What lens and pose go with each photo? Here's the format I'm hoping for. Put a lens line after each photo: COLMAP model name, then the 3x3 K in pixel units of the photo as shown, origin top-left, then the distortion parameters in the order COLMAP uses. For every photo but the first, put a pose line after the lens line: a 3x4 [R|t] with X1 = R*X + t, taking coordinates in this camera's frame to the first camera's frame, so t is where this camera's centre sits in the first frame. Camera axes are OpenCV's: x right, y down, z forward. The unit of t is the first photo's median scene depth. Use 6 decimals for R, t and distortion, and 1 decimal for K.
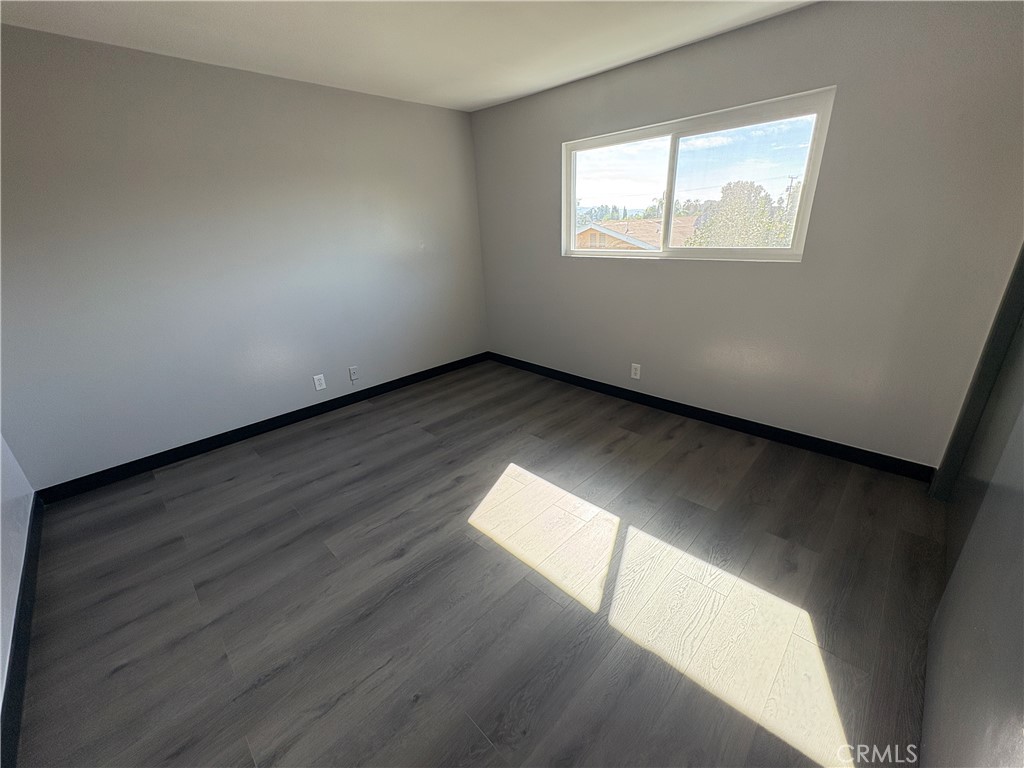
lens RADIAL K [[416.5, 0, 516.4], [0, 416.5, 382.4], [0, 0, 1]] dist [0.002261, 0.000218]
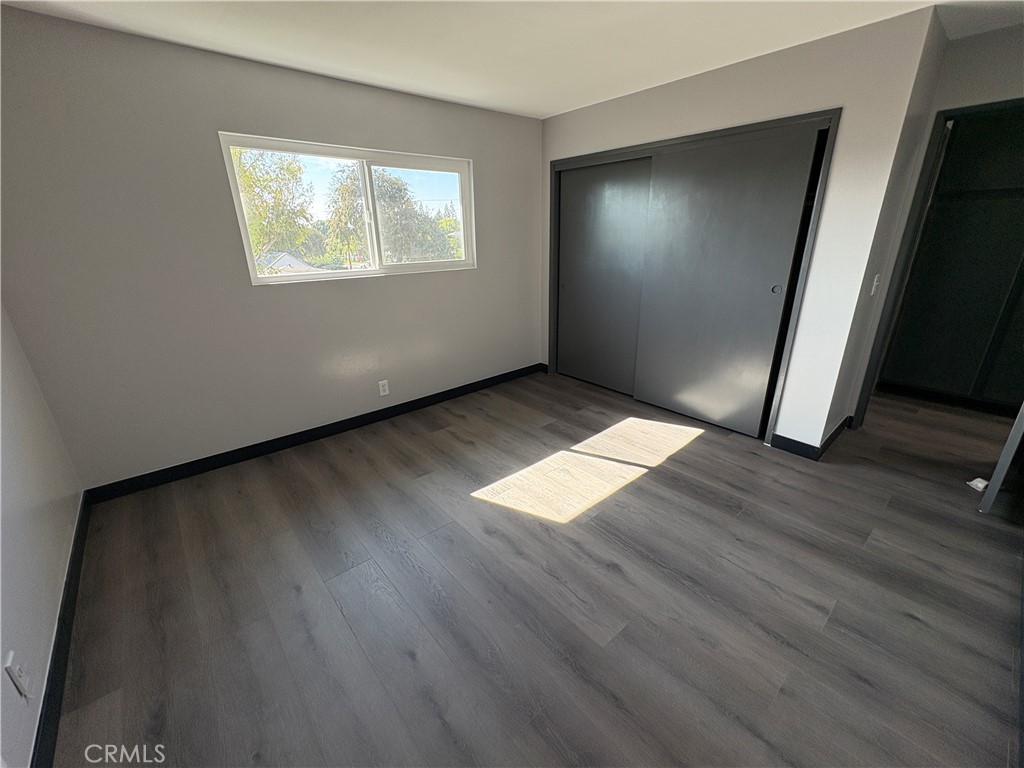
lens RADIAL K [[416.5, 0, 516.4], [0, 416.5, 382.4], [0, 0, 1]] dist [0.002261, 0.000218]
pose [[0.074447, -0.300998, 0.950714, -0.883838], [0.363952, 0.895799, 0.255112, -0.248206], [-0.928438, 0.327022, 0.176238, 0.727101]]
